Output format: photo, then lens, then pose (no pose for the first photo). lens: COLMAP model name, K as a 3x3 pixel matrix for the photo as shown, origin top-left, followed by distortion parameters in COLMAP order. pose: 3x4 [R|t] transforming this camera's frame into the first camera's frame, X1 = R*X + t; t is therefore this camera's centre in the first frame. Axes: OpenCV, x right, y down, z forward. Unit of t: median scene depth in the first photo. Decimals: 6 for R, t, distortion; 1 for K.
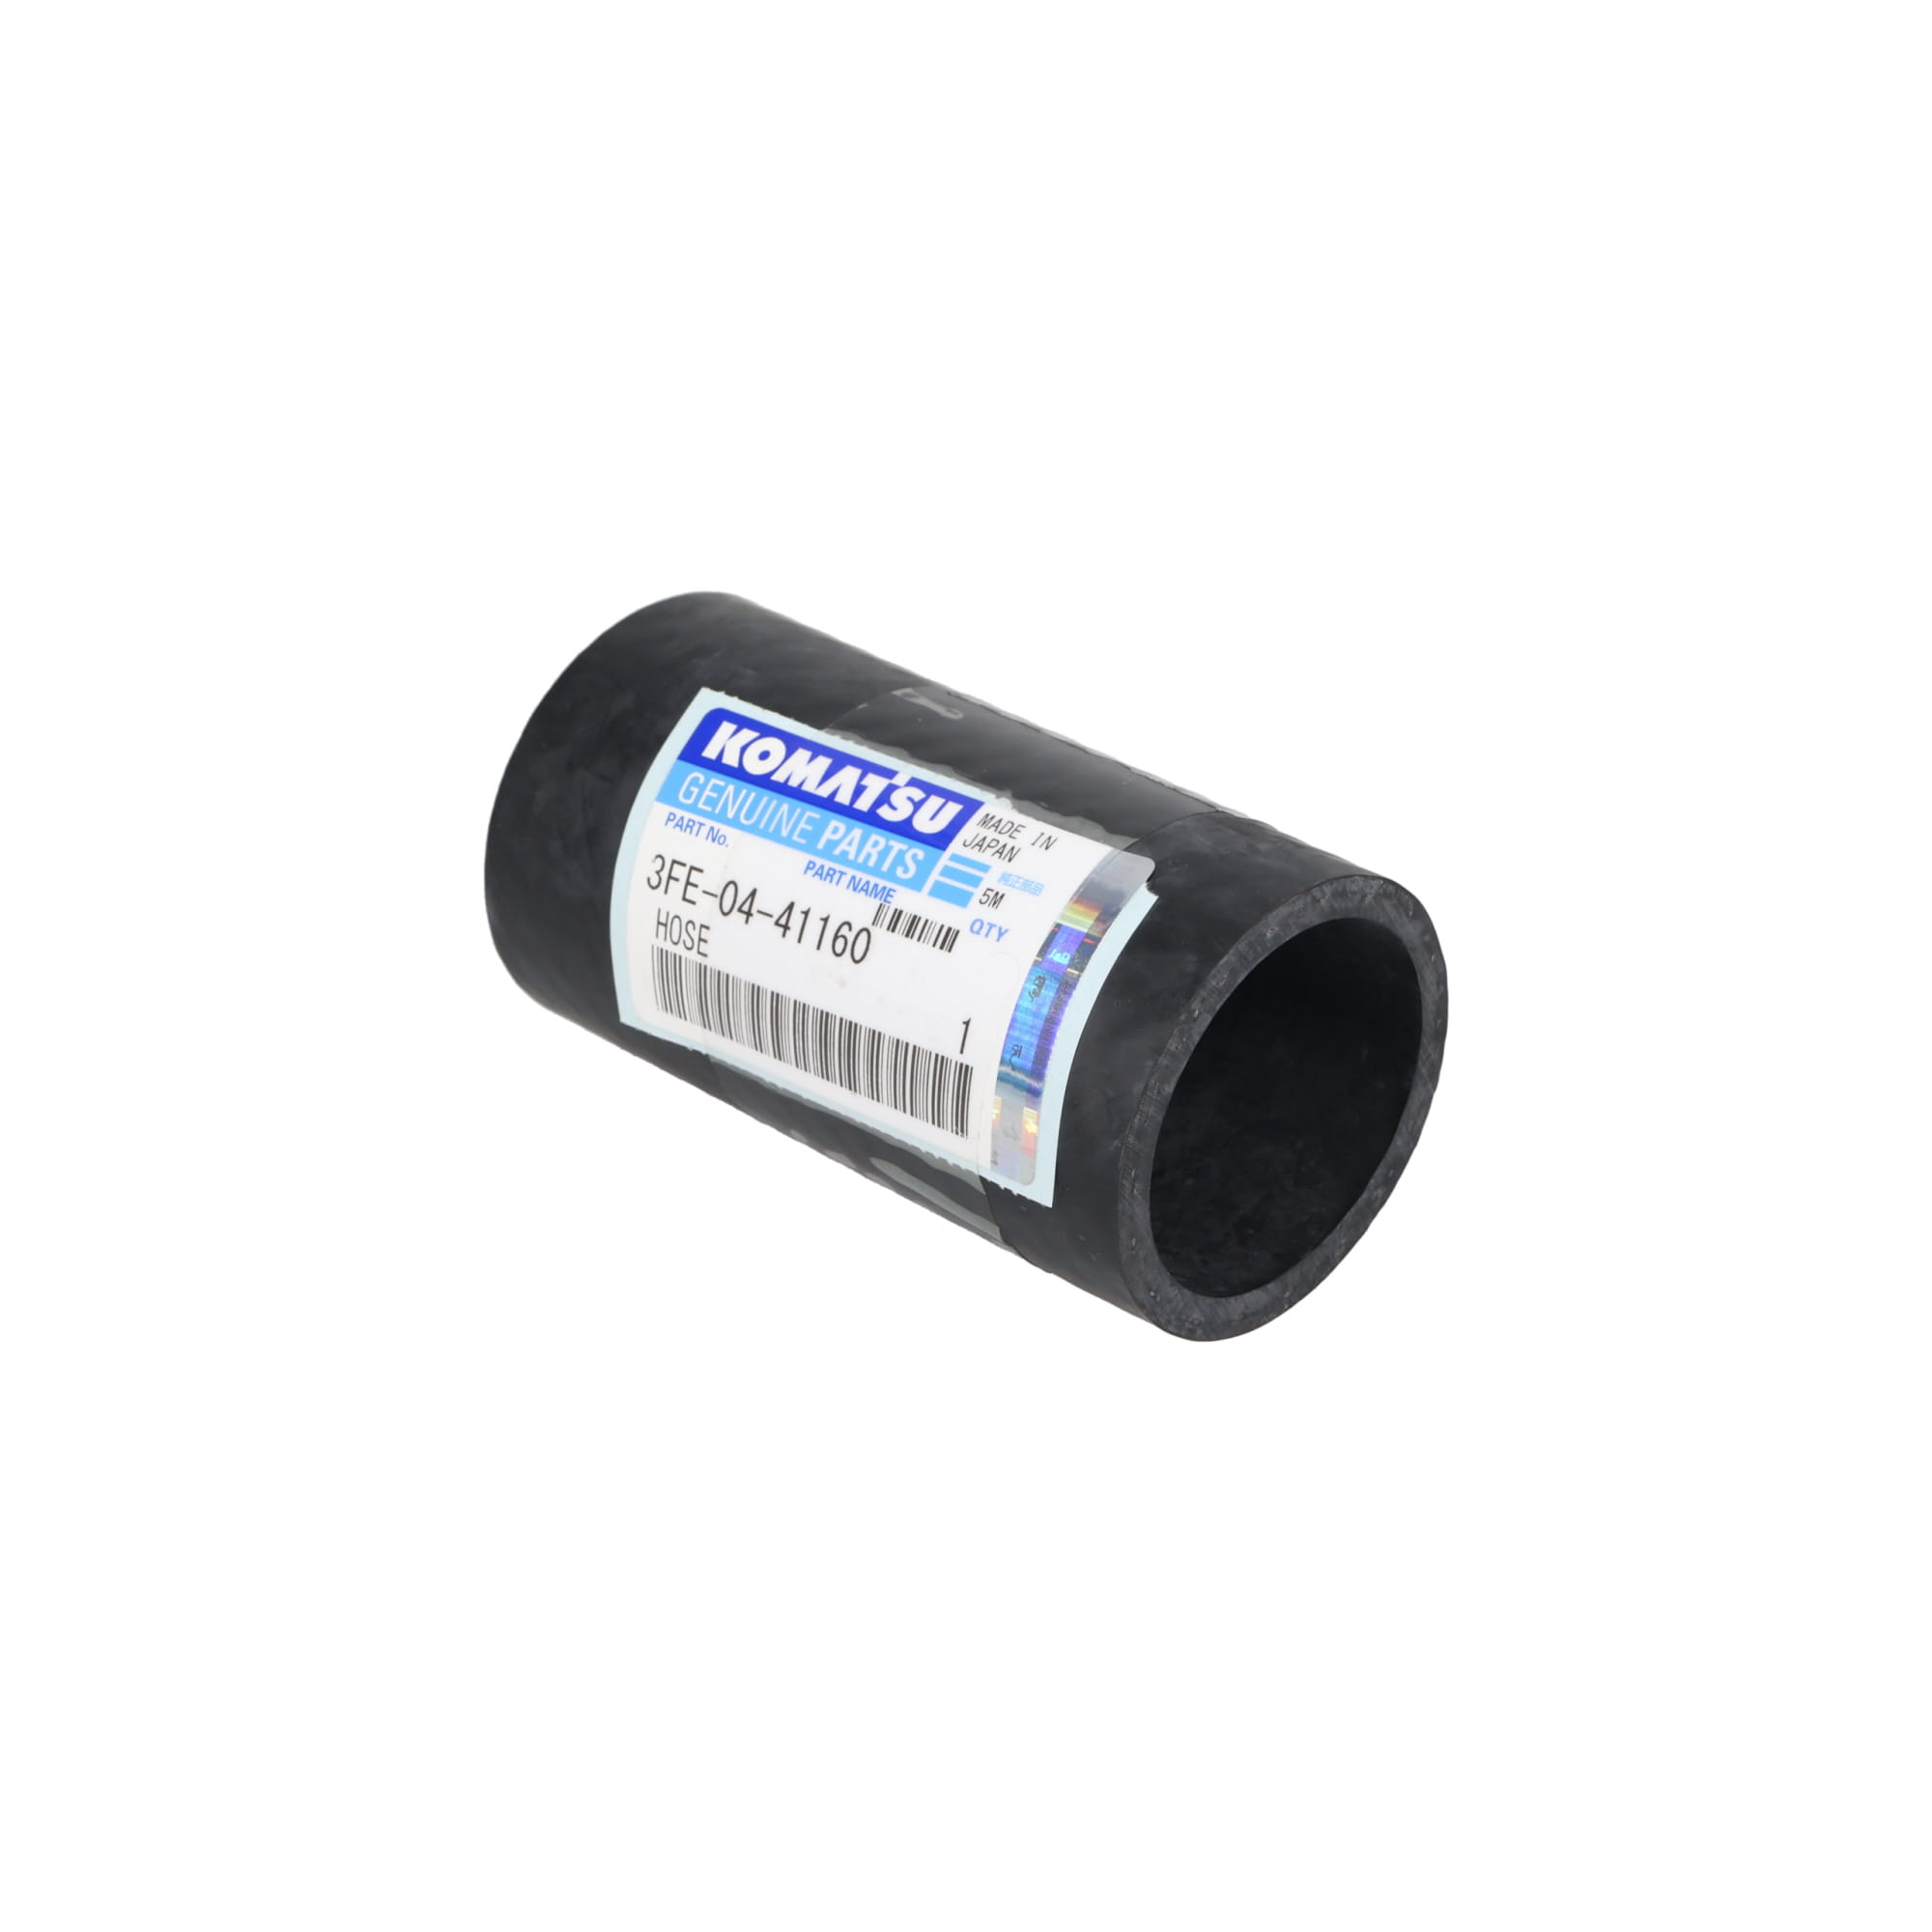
lens RADIAL K [[5057.0, 0, 958.3], [0, 5057.0, 959.2], [0, 0, 1]] dist [0.139319, 0.000000]
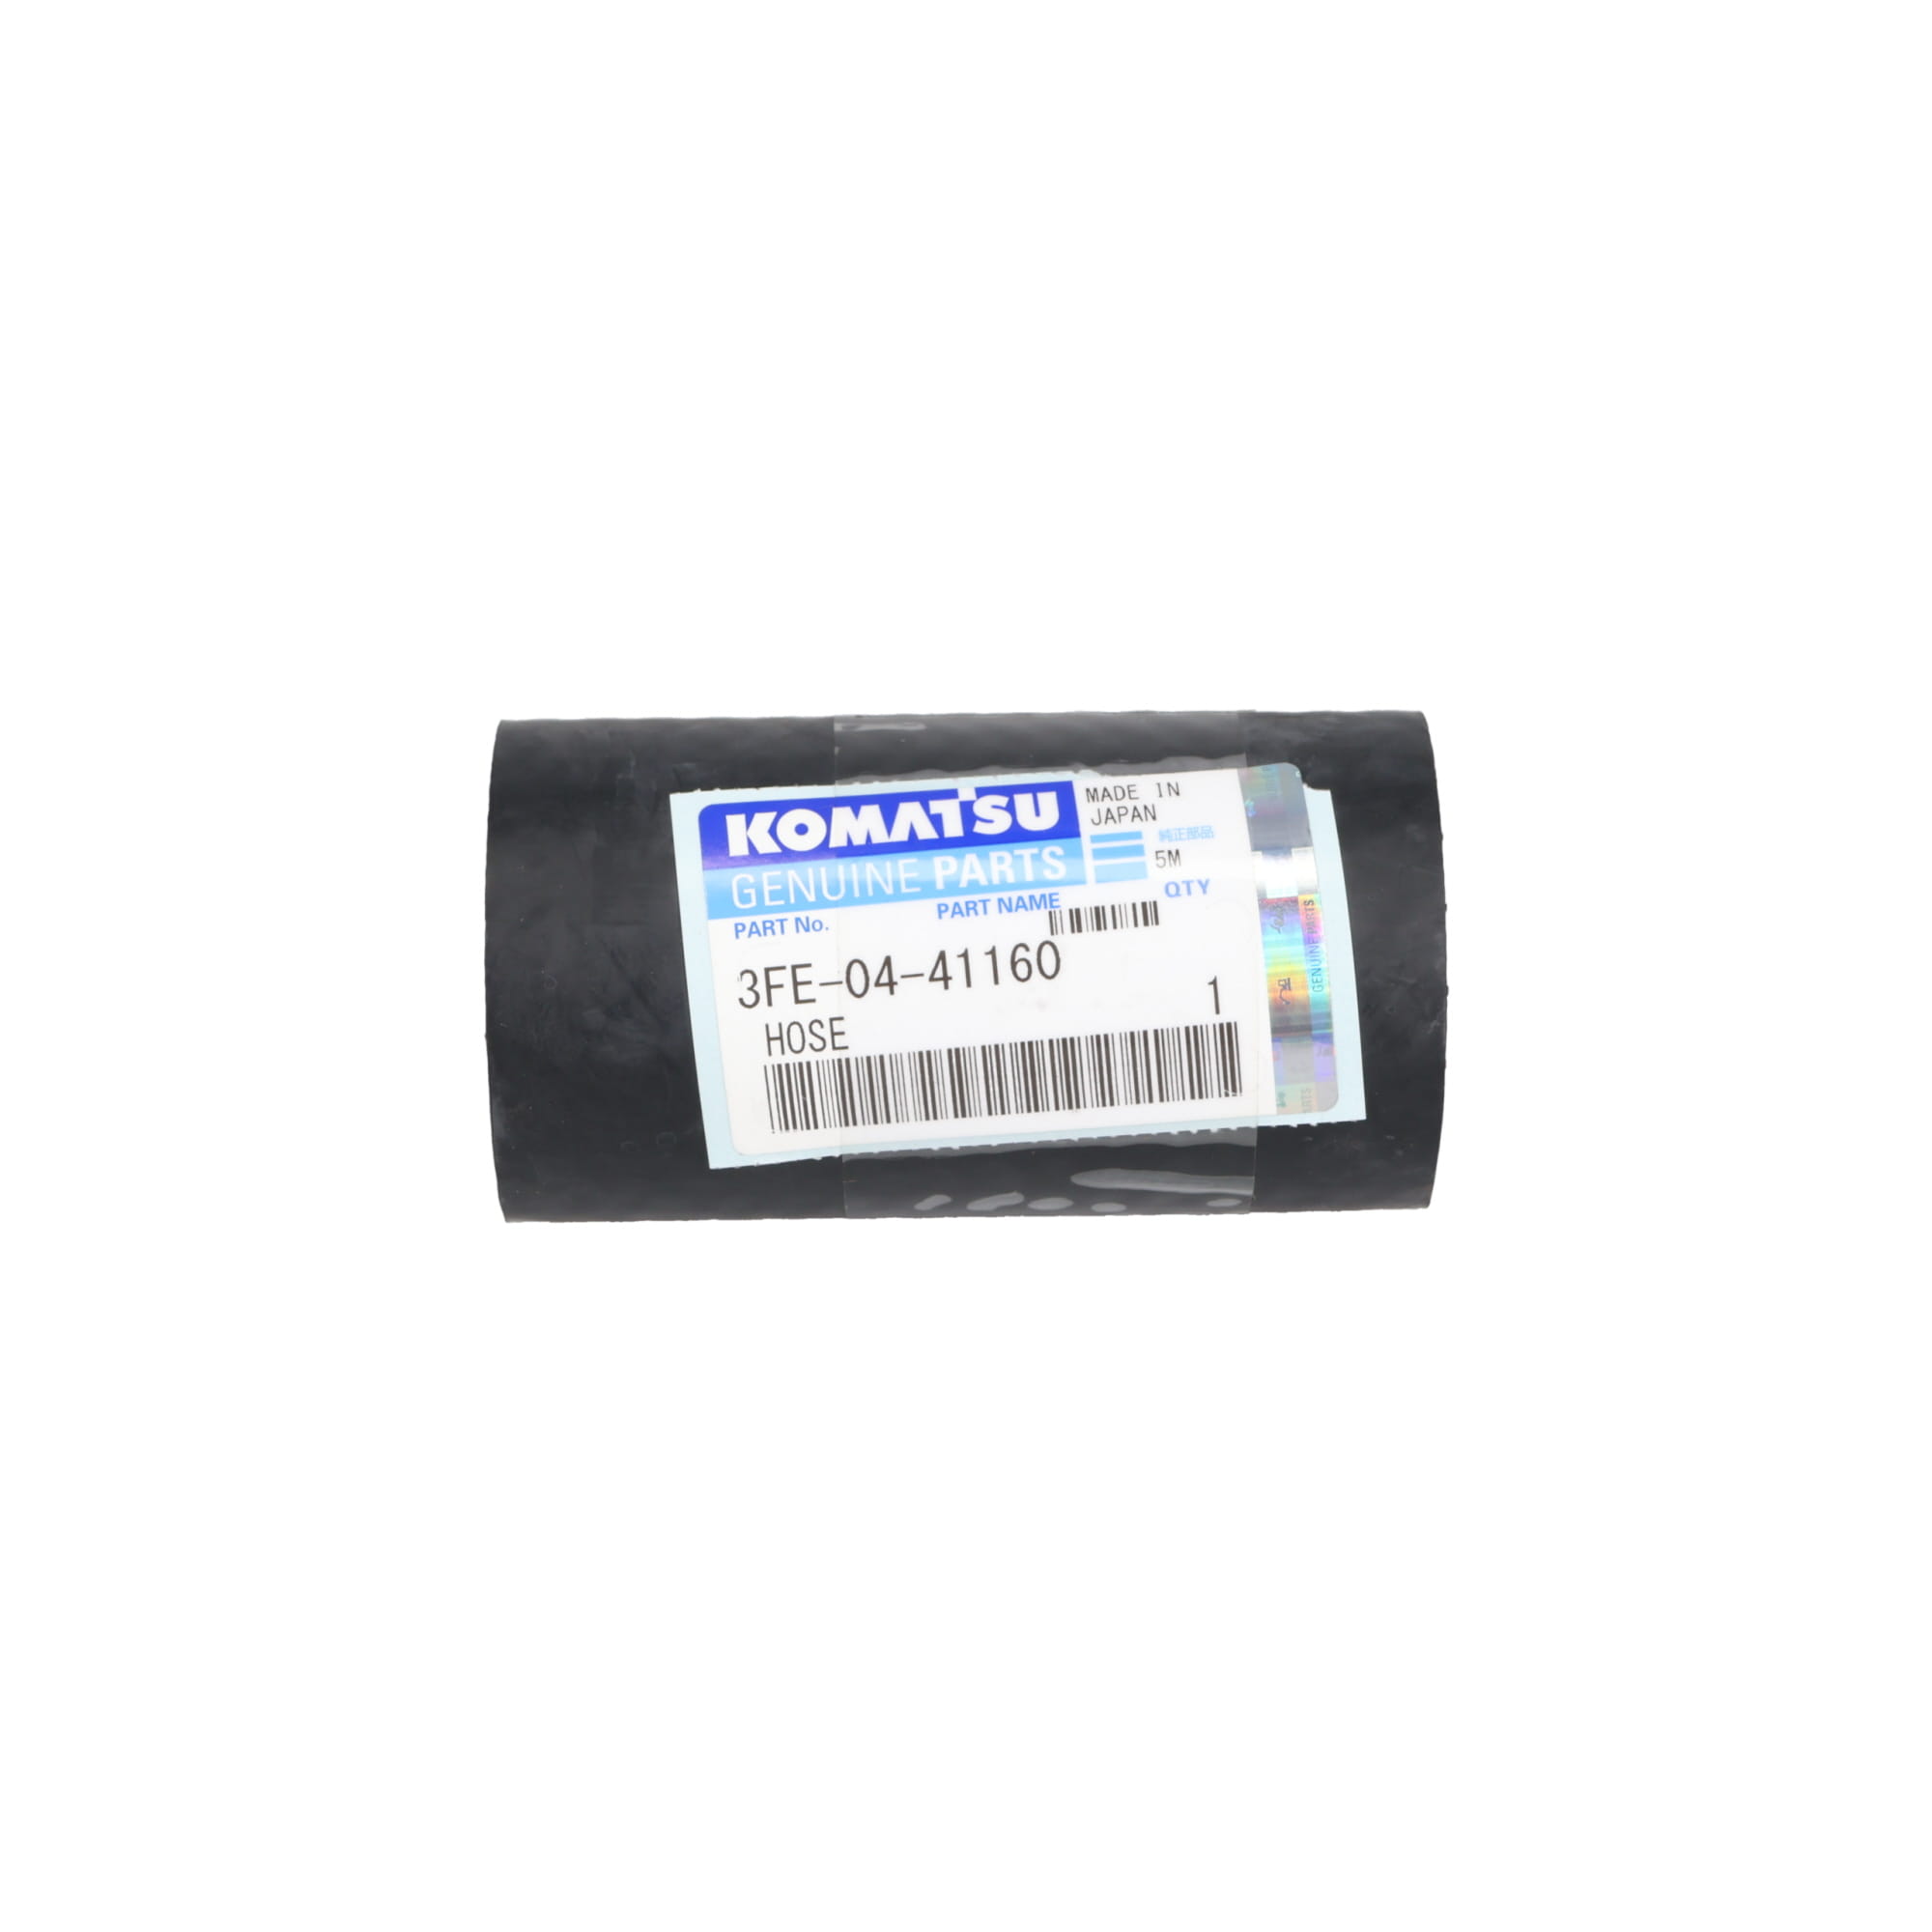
lens RADIAL K [[5057.0, 0, 976.2], [0, 5057.0, 970.9], [0, 0, 1]] dist [0.139319, 0.000000]
pose [[0.708776, -0.349269, 0.612901, -0.605803], [0.355751, 0.927229, 0.116993, -0.115581], [-0.609162, 0.135118, 0.781451, 0.259986]]
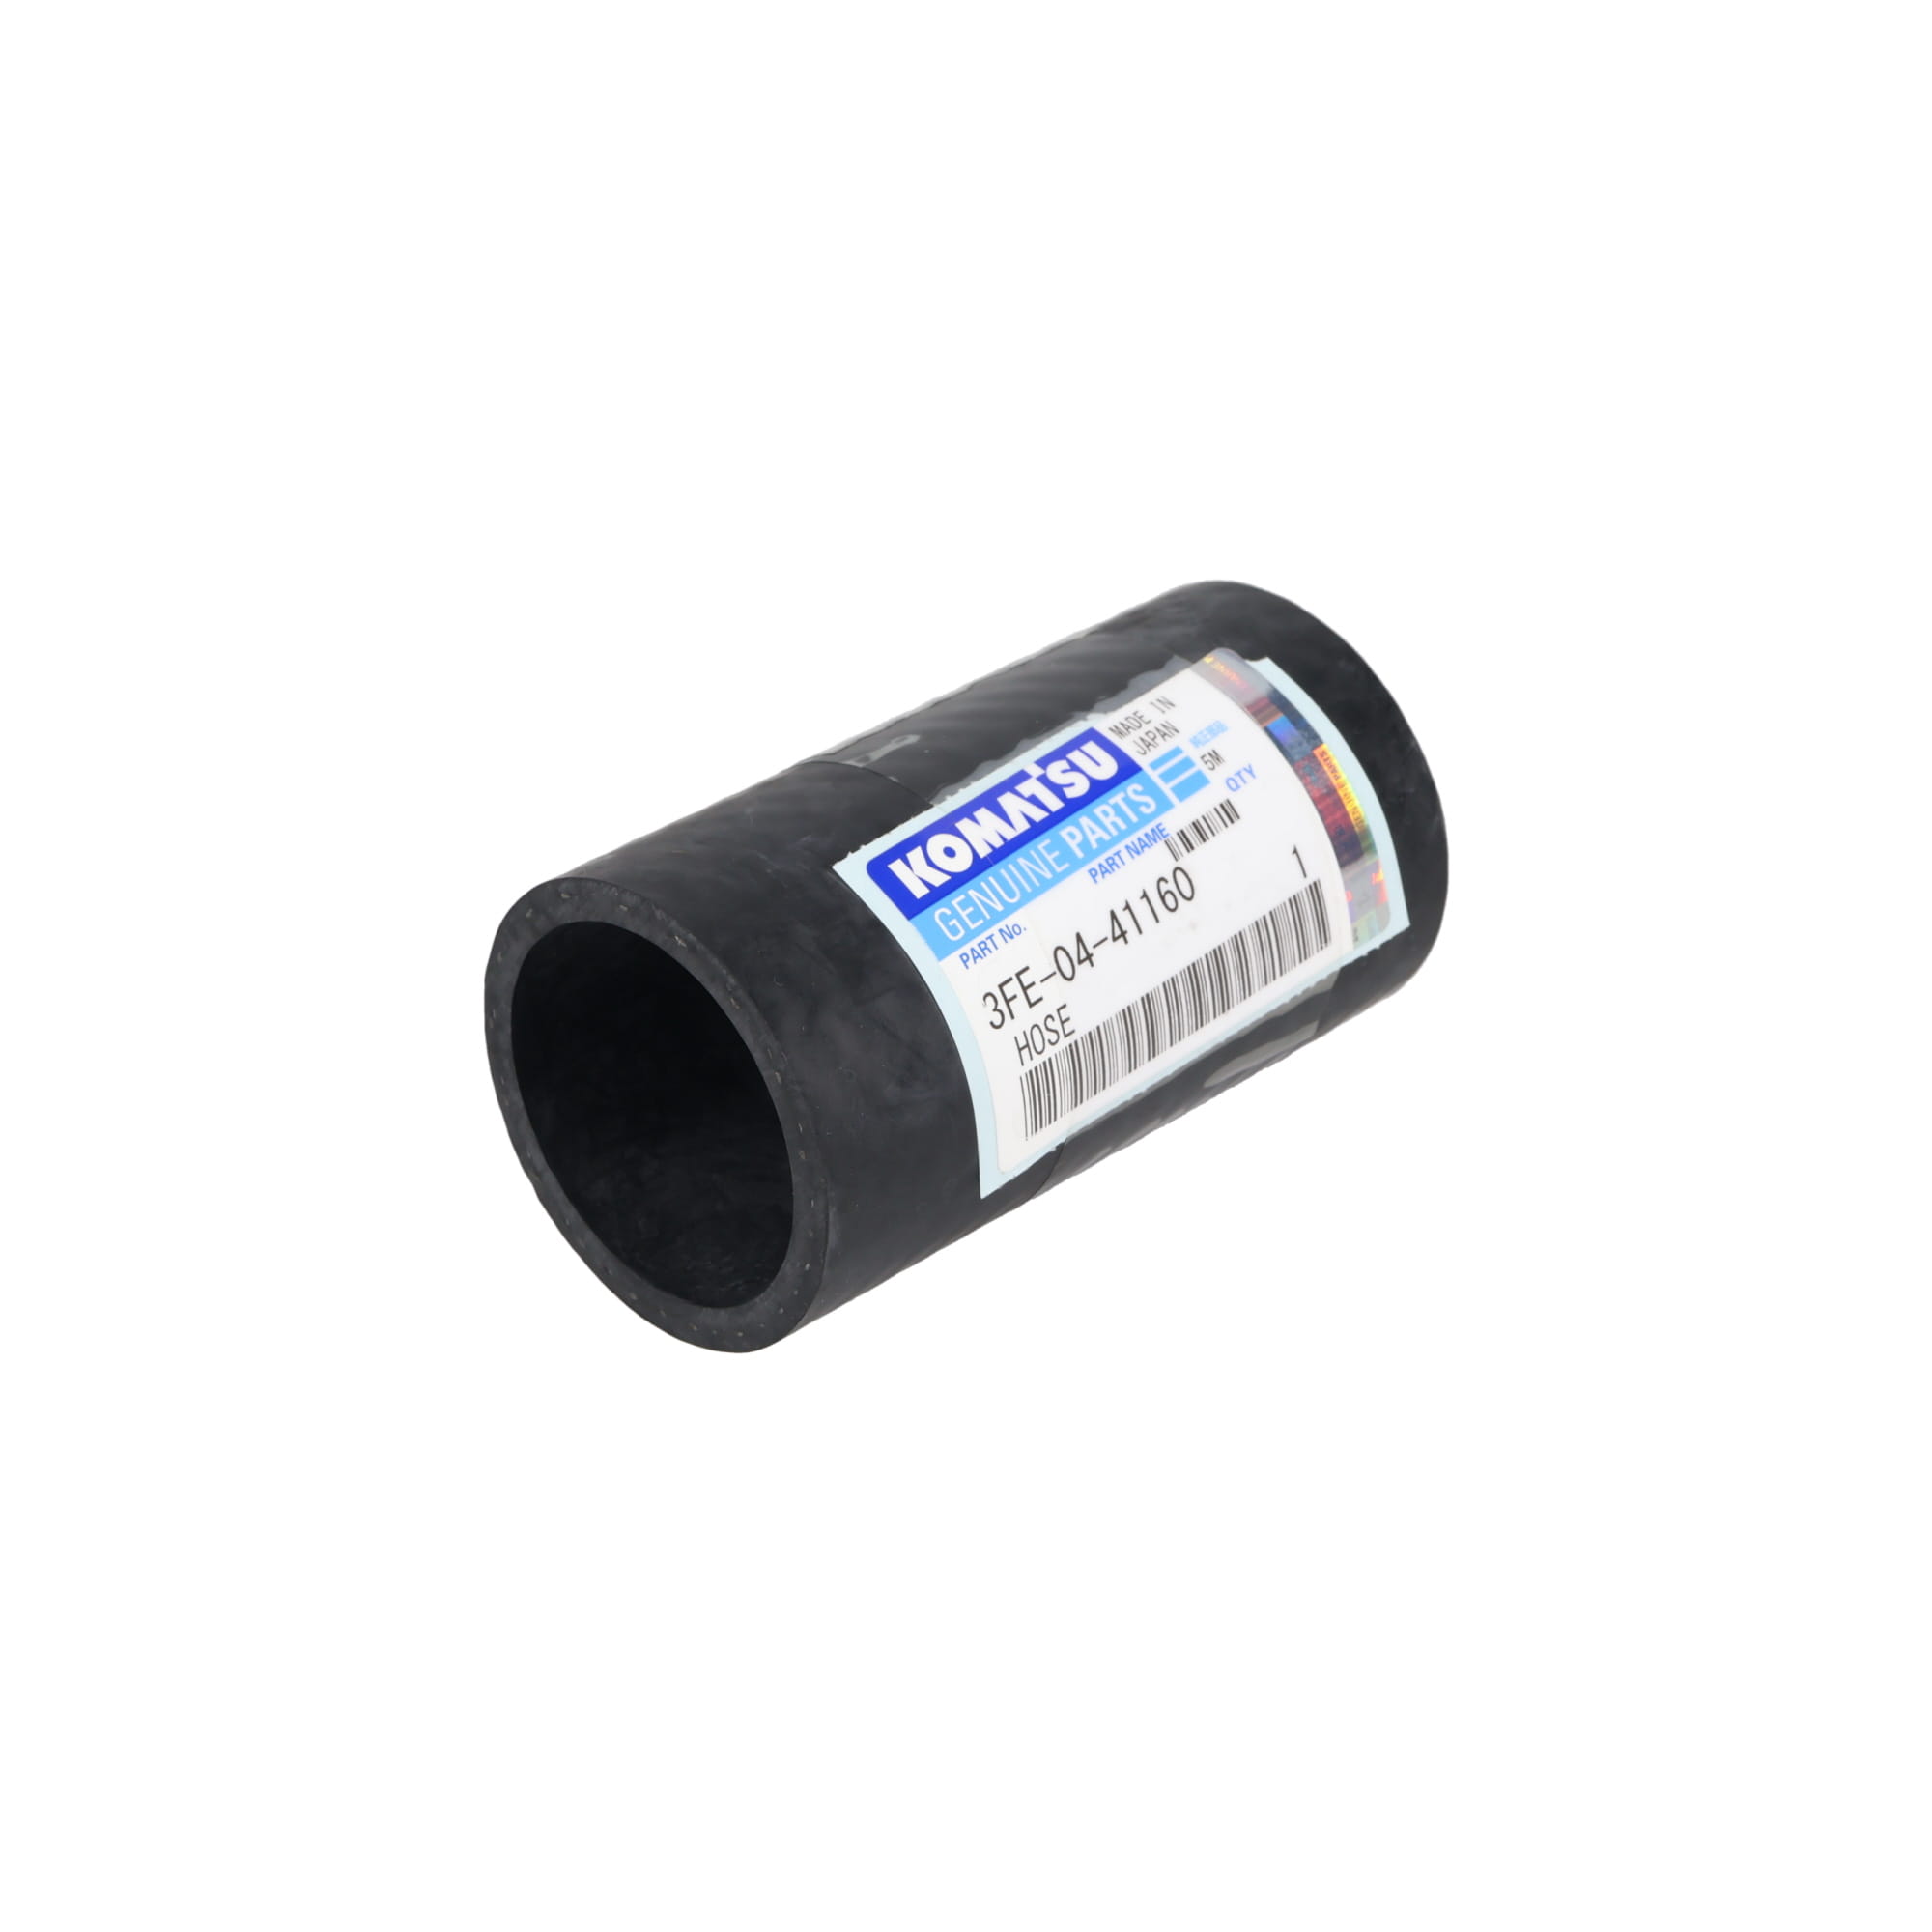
lens RADIAL K [[5057.0, 0, 964.1], [0, 5057.0, 969.6], [0, 0, 1]] dist [0.139319, 0.000000]
pose [[0.011523, -0.496327, 0.868059, -0.887204], [0.510415, 0.749420, 0.421718, -0.429475], [-0.859851, 0.438211, 0.261968, 0.771569]]
